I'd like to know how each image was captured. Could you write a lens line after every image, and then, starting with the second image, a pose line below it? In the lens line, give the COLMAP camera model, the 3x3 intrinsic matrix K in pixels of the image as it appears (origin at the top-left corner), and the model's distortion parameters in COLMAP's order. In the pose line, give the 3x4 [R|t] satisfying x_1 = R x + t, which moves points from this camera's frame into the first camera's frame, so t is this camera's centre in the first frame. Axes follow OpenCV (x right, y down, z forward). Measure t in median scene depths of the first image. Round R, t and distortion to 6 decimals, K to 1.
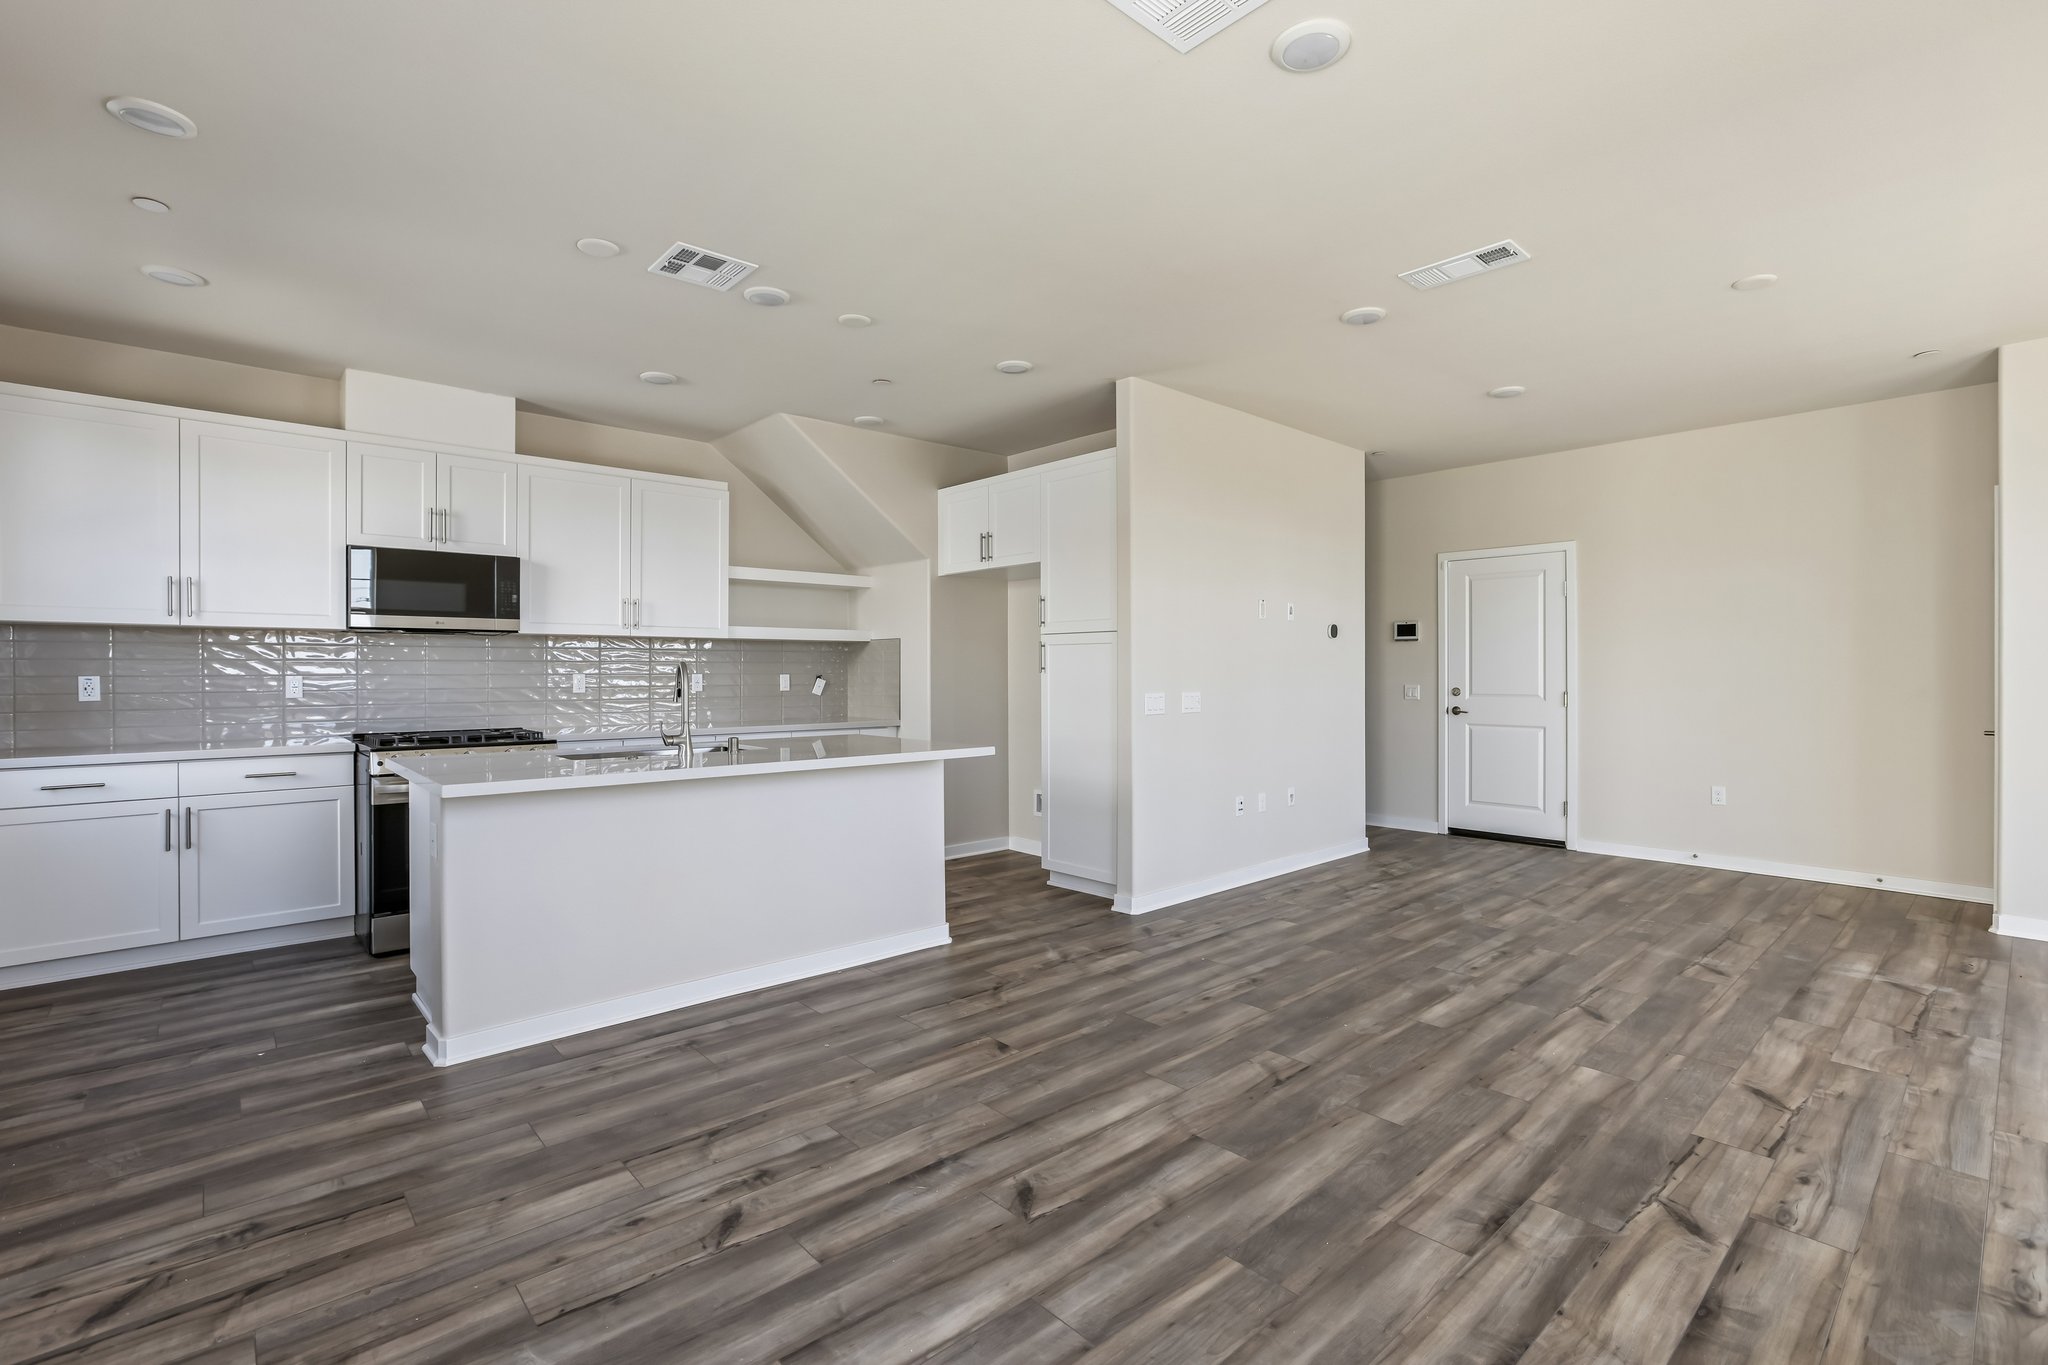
lens RADIAL K [[928.8, 0, 1011.7], [0, 928.8, 664.4], [0, 0, 1]] dist [-0.034222, 0.015841]
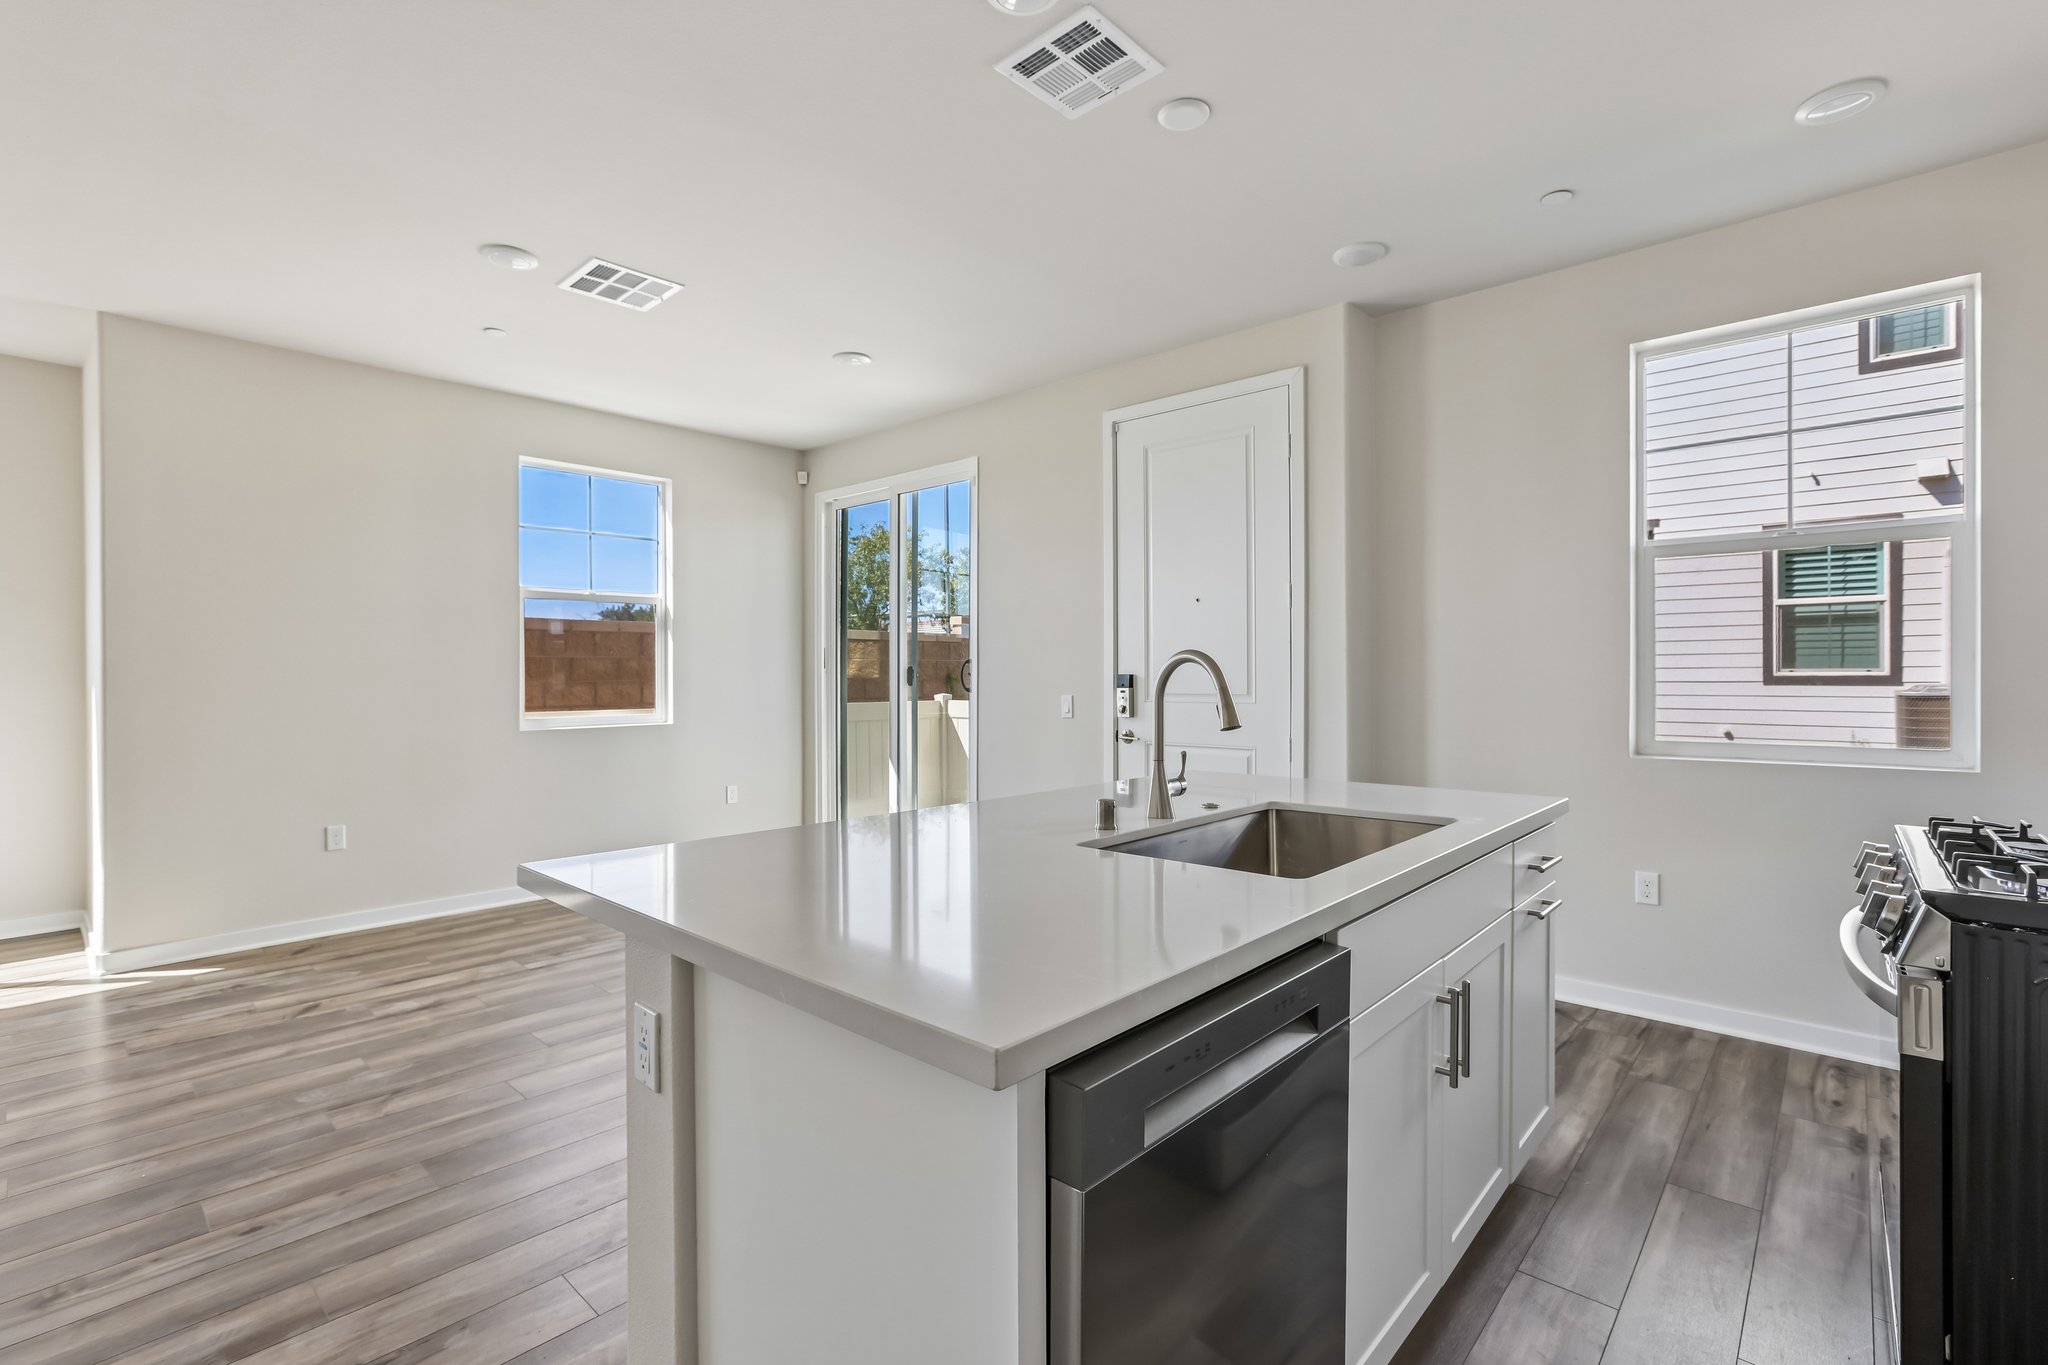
lens RADIAL K [[928.8, 0, 1009.5], [0, 928.8, 684.9], [0, 0, 1]] dist [-0.034222, 0.015841]
pose [[-0.995188, 0.004856, -0.097867, -0.218272], [0.004579, 0.999985, 0.003056, 0.015833], [0.097880, 0.002593, -0.995195, 1.660635]]
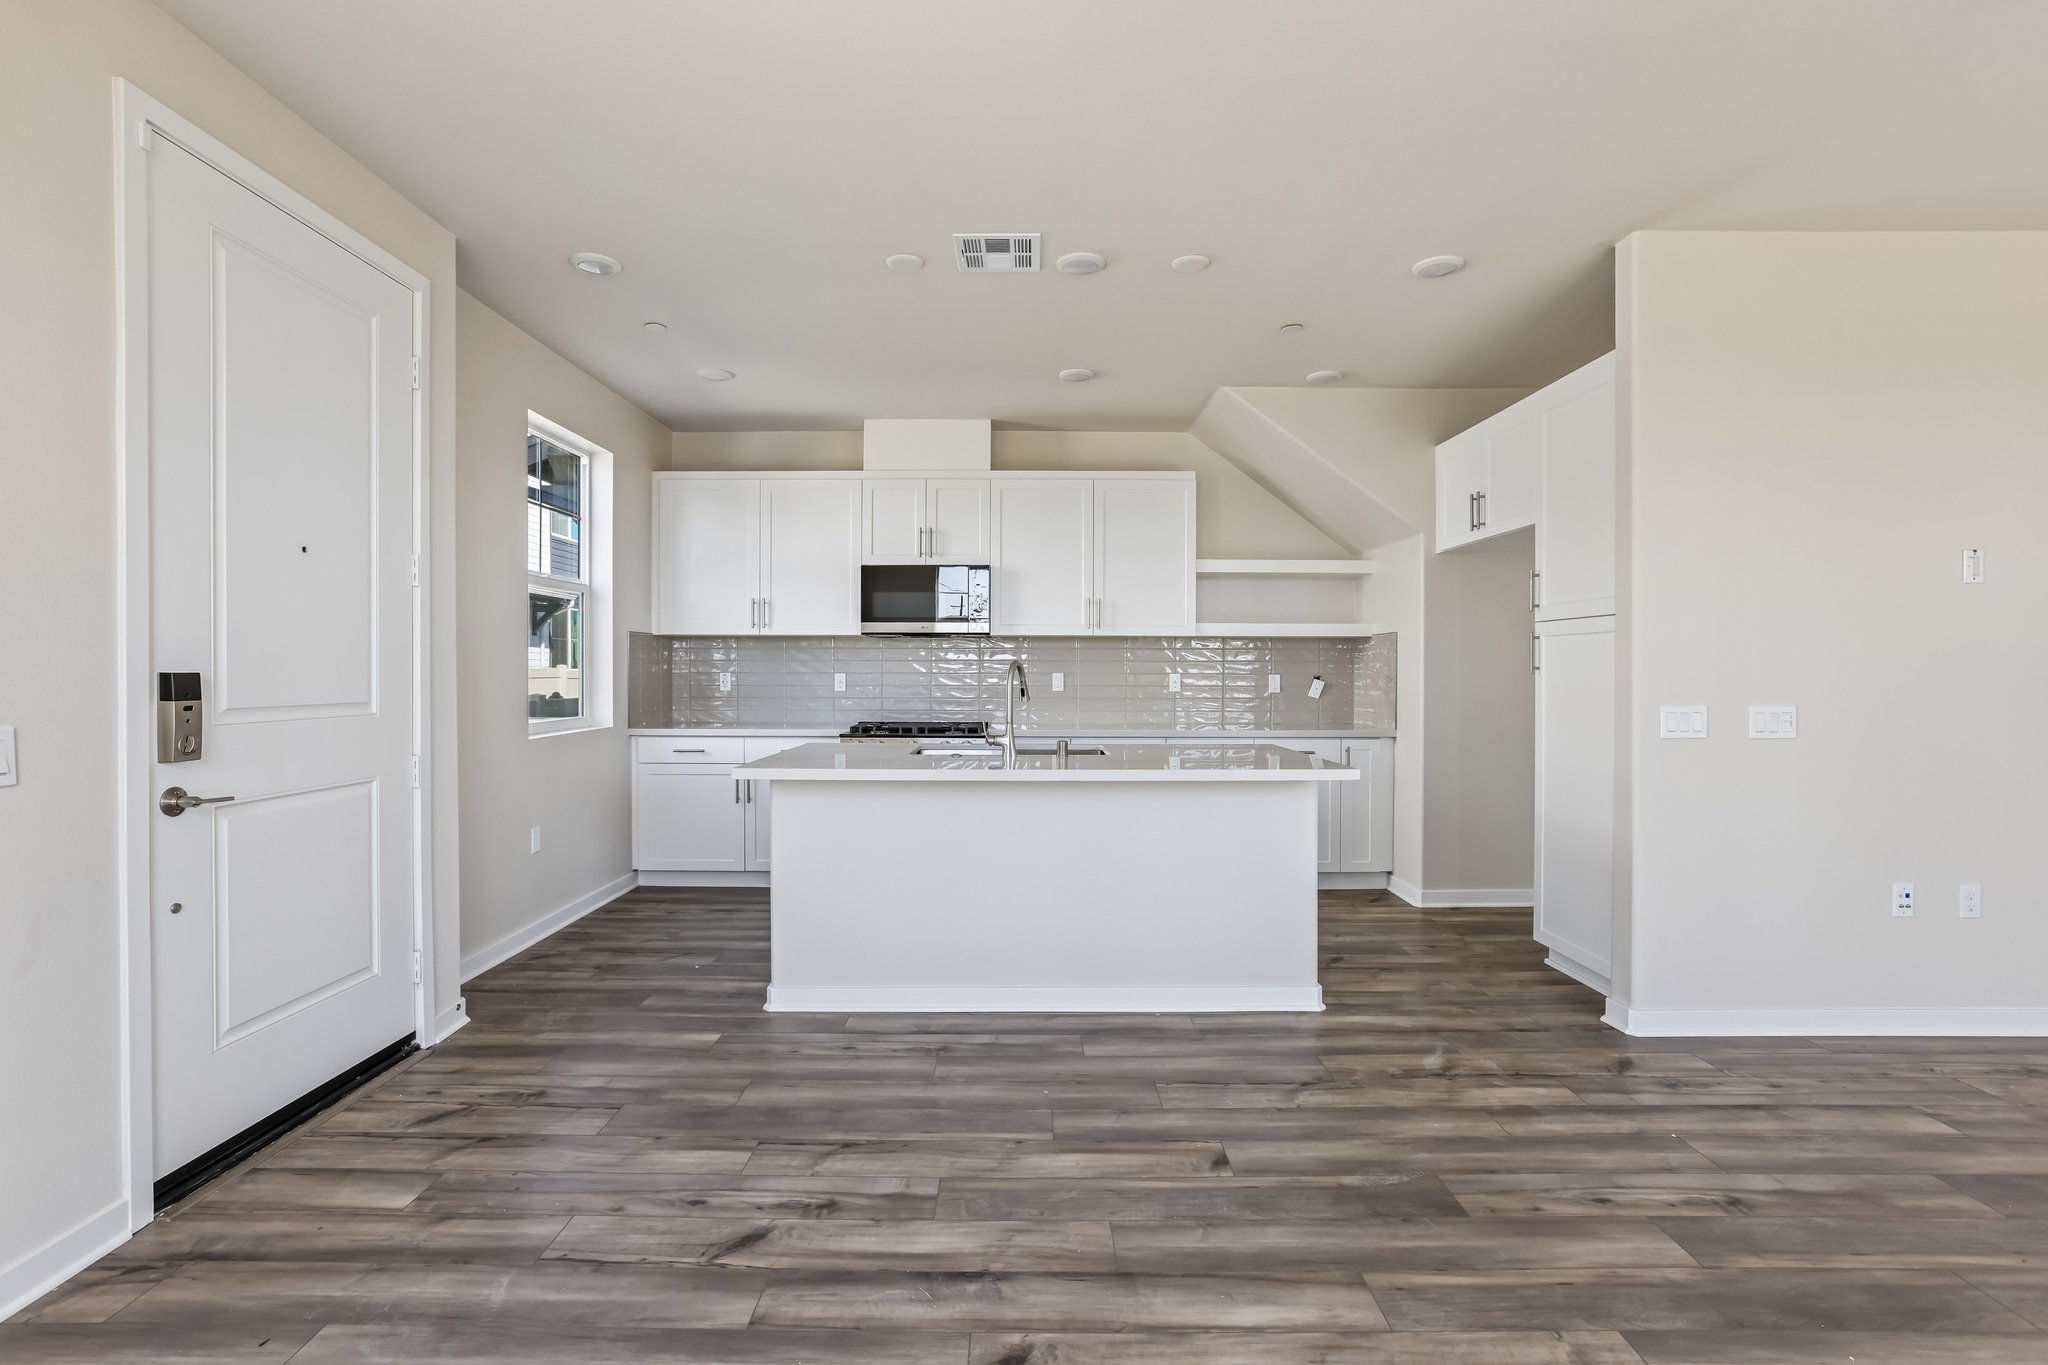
lens RADIAL K [[928.8, 0, 1019.0], [0, 928.8, 680.8], [0, 0, 1]] dist [-0.034222, 0.015841]
pose [[0.744081, 0.010922, -0.668000, 0.333092], [0.001648, 0.999833, 0.018184, -0.000323], [0.668087, -0.014631, 0.743939, 0.291283]]
